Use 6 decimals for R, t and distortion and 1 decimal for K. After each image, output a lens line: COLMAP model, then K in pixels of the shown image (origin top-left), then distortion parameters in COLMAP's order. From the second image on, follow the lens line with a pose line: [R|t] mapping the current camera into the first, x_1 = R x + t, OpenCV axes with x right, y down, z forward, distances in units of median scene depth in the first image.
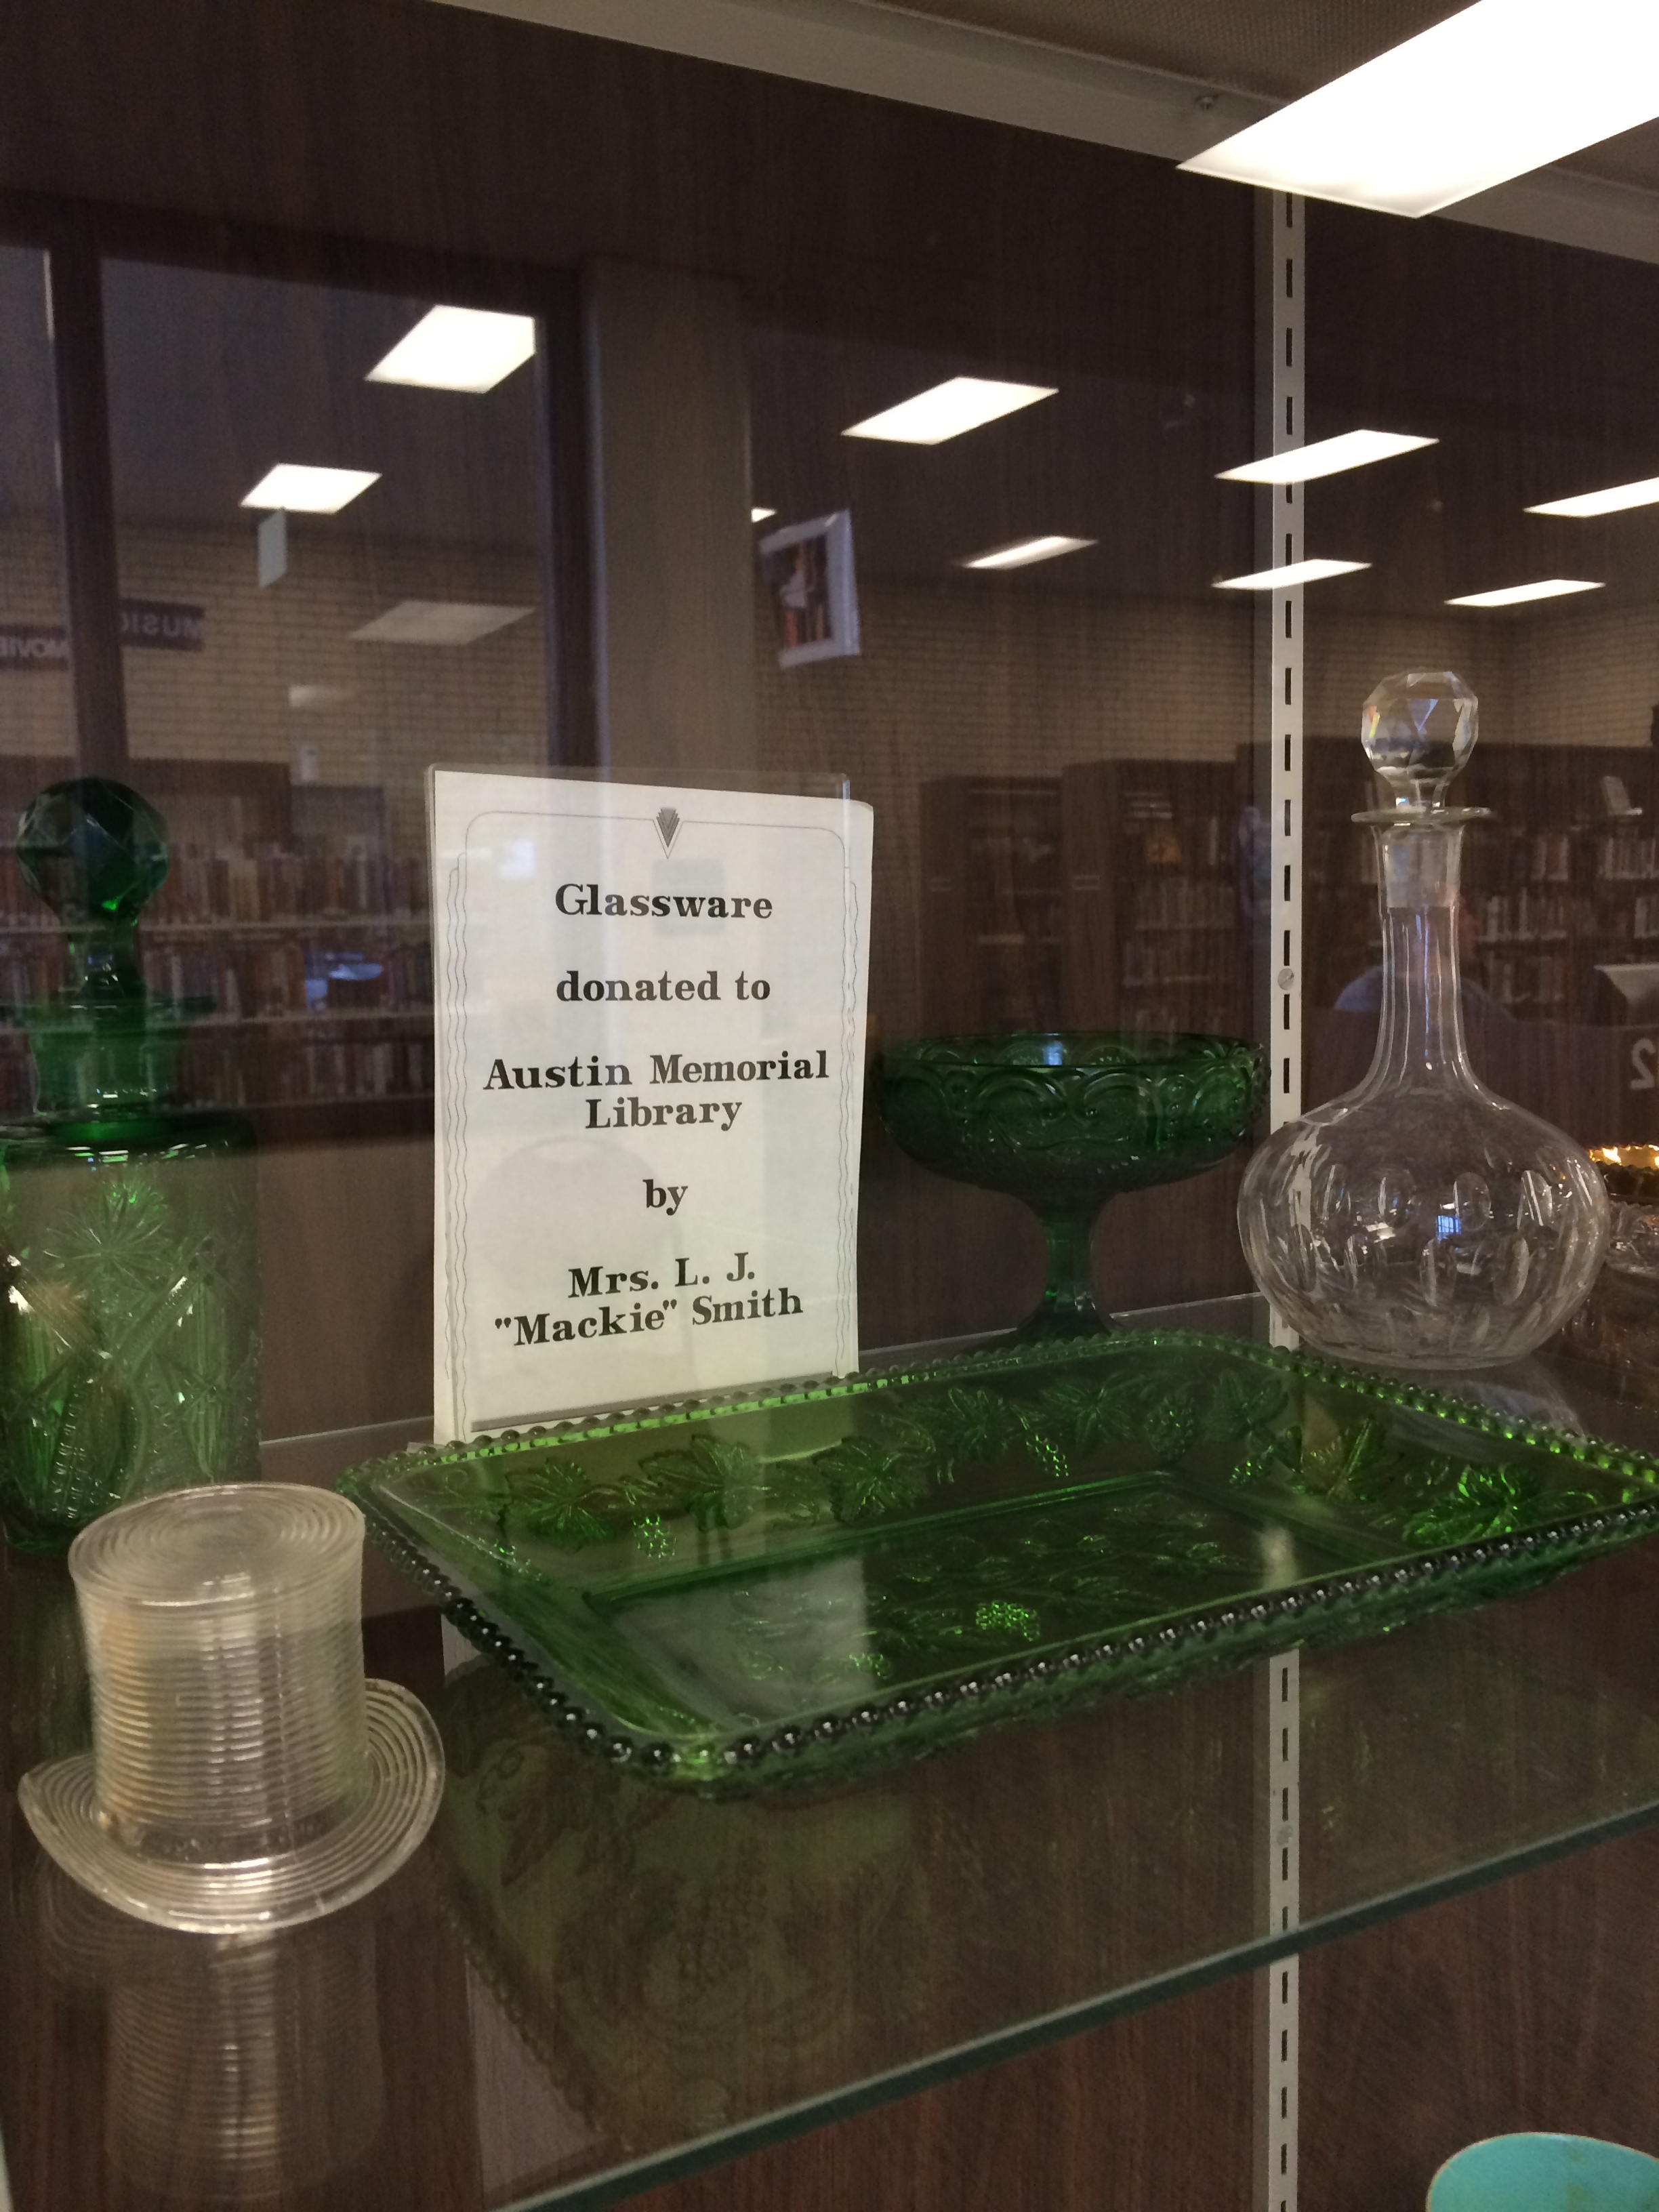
lens RADIAL K [[1891.5, 0, 820.4], [0, 1891.5, 1104.5], [0, 0, 1]] dist [0.050325, -0.000703]
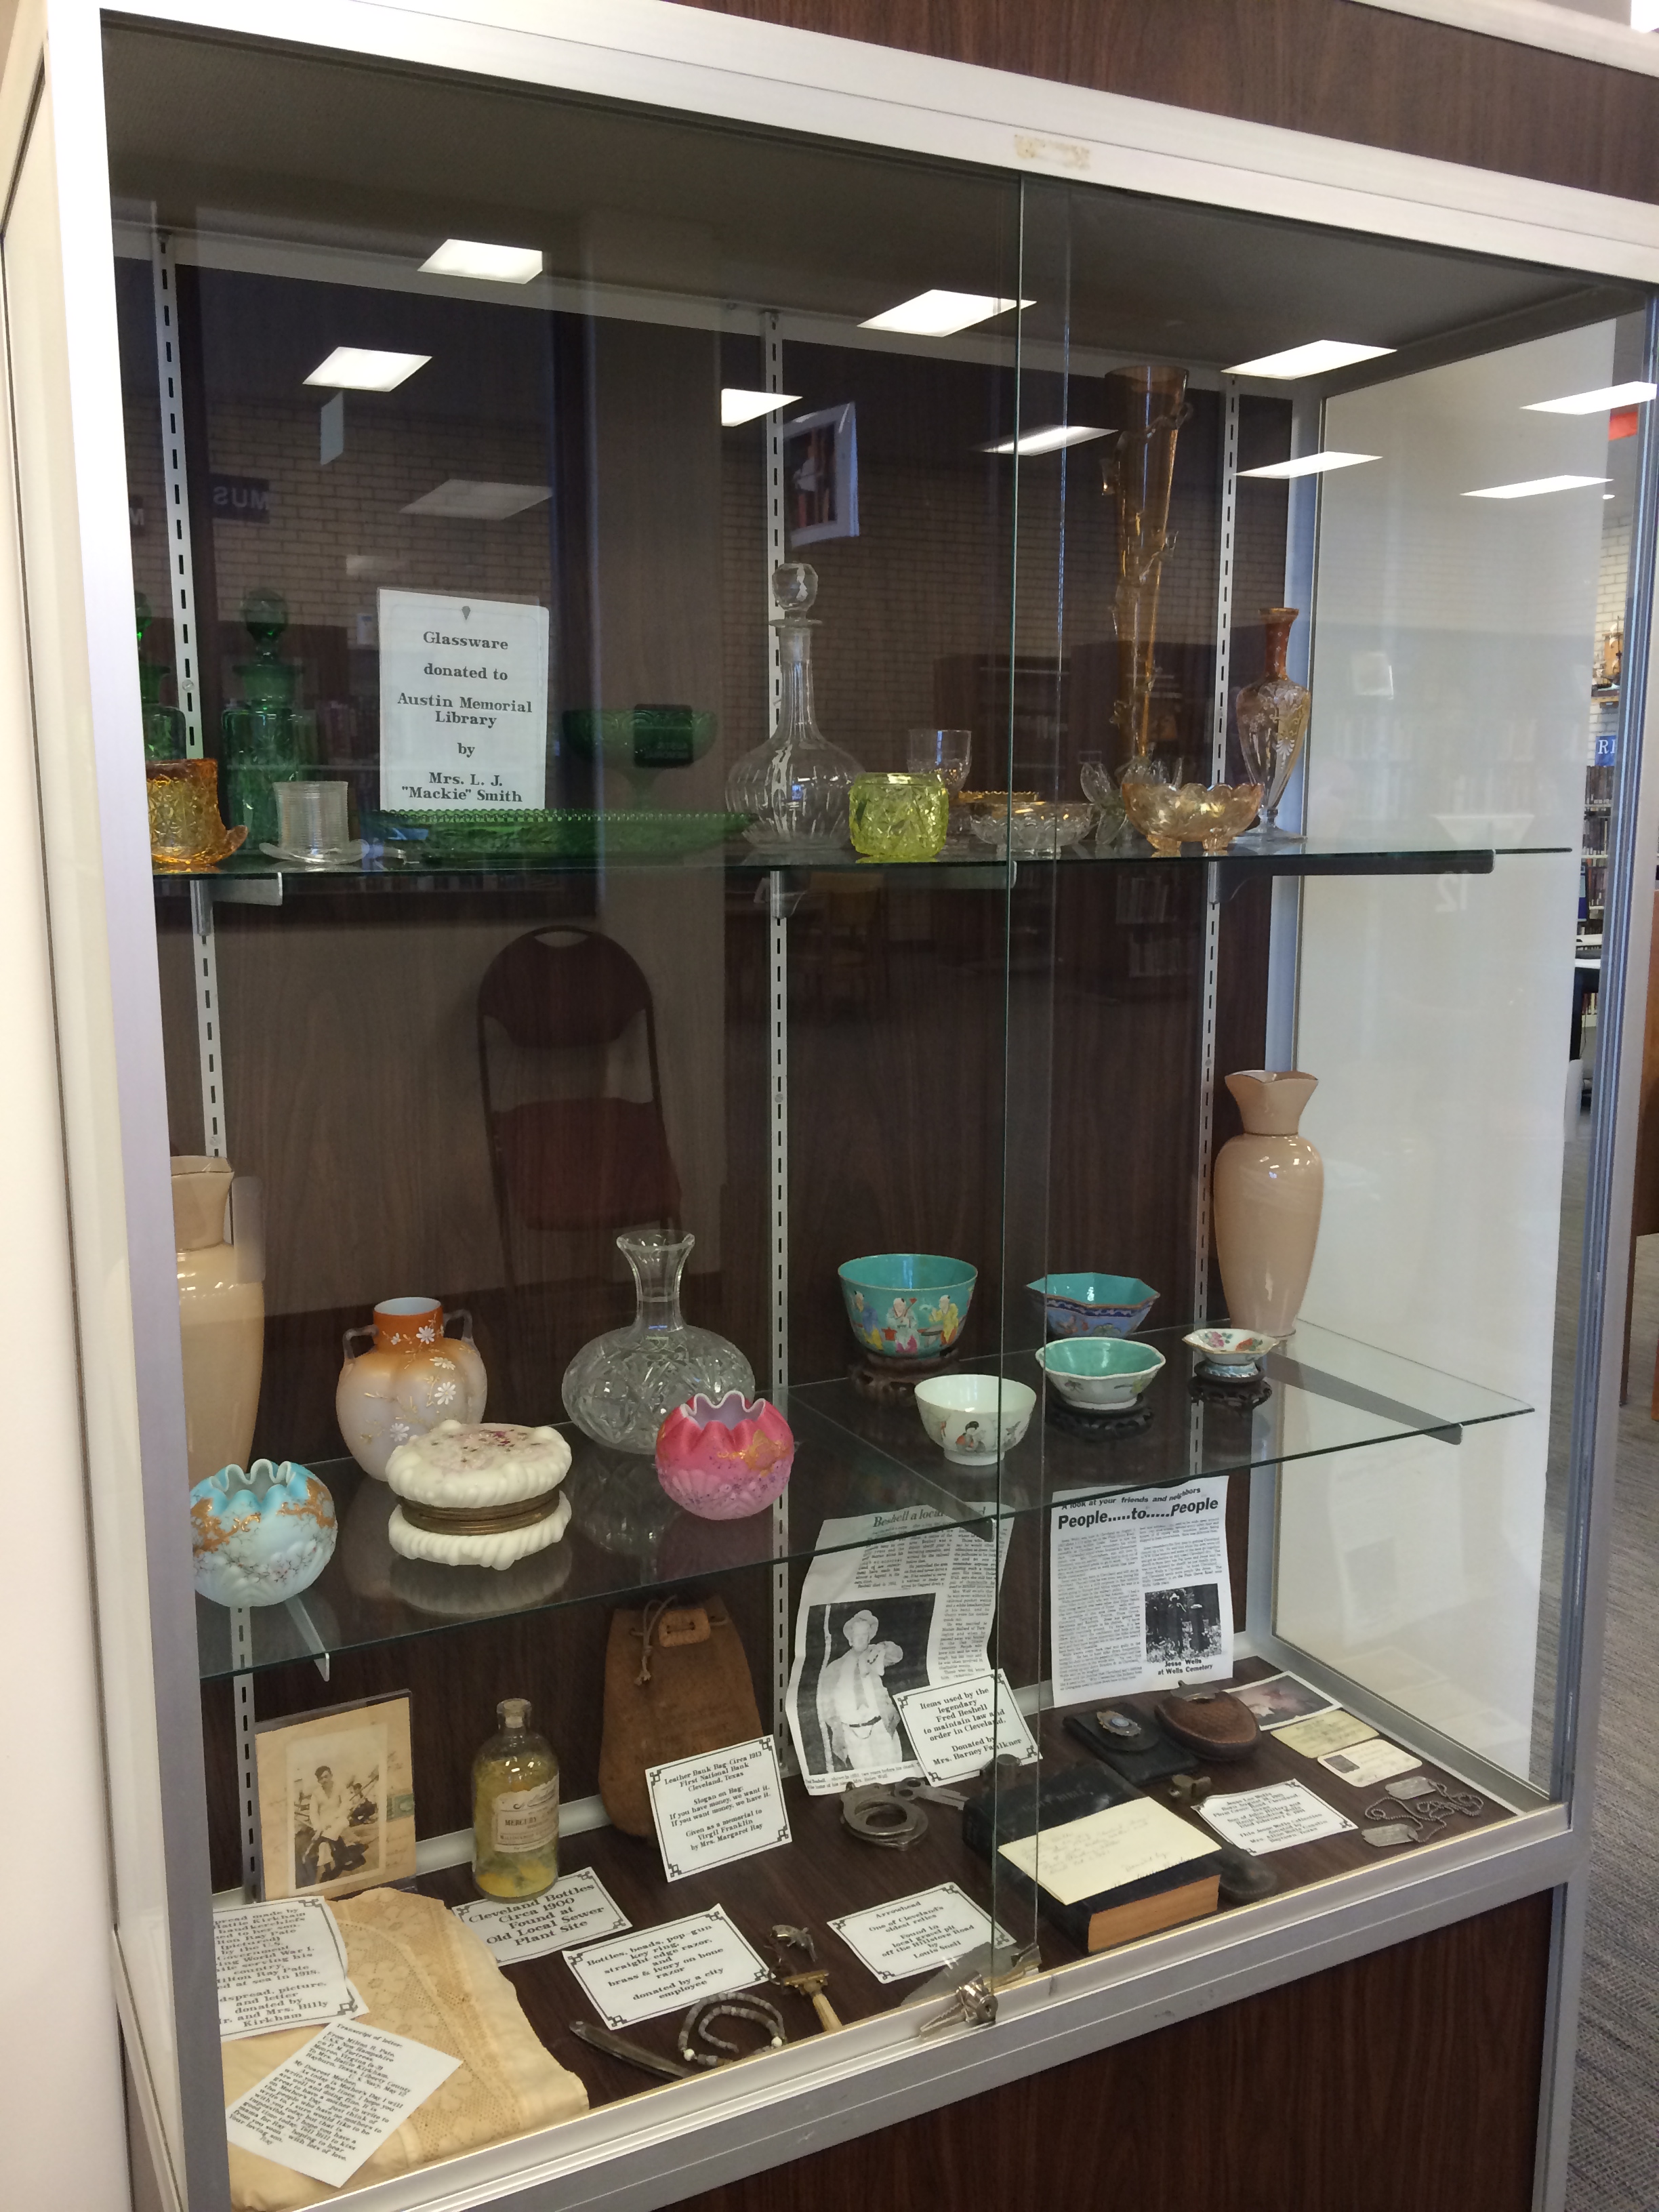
lens RADIAL K [[1891.5, 0, 841.6], [0, 1891.5, 1102.8], [0, 0, 1]] dist [0.050325, -0.000703]
pose [[0.999593, 0.022480, -0.017570, 0.034002], [-0.021407, 0.998026, 0.059044, 0.024807], [0.018862, -0.058643, 0.998101, -0.114240]]
